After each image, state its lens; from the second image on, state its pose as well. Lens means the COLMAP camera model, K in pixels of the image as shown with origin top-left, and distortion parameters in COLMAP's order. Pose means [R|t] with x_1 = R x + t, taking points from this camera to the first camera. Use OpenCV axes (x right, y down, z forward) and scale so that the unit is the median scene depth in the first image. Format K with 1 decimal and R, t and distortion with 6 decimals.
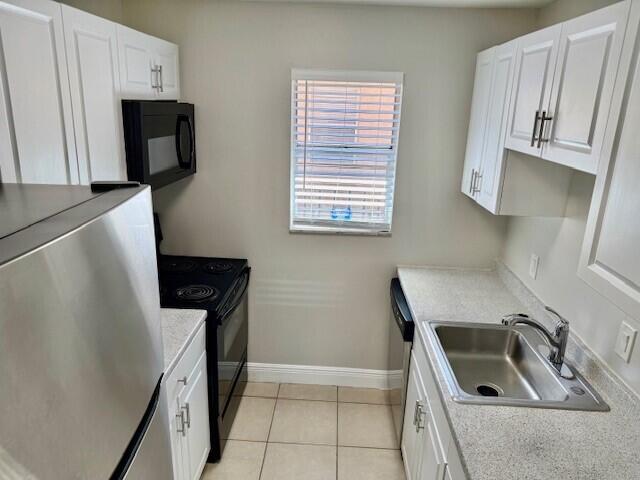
lens RADIAL K [[446.2, 0, 320.0], [0, 446.2, 240.0], [0, 0, 1]] dist [0.013722, -0.028544]
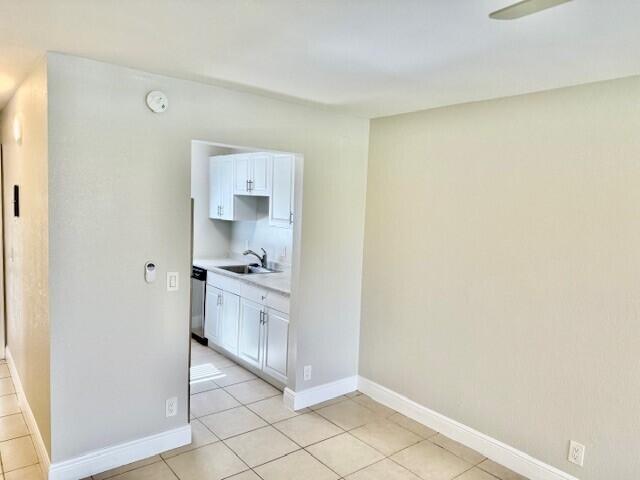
lens RADIAL K [[446.2, 0, 320.0], [0, 446.2, 240.0], [0, 0, 1]] dist [0.013722, -0.028544]
pose [[0.745418, -0.058065, 0.664064, -0.948937], [0.180690, 0.976503, -0.117442, 0.443520], [-0.641641, 0.207533, 0.738395, -1.182839]]
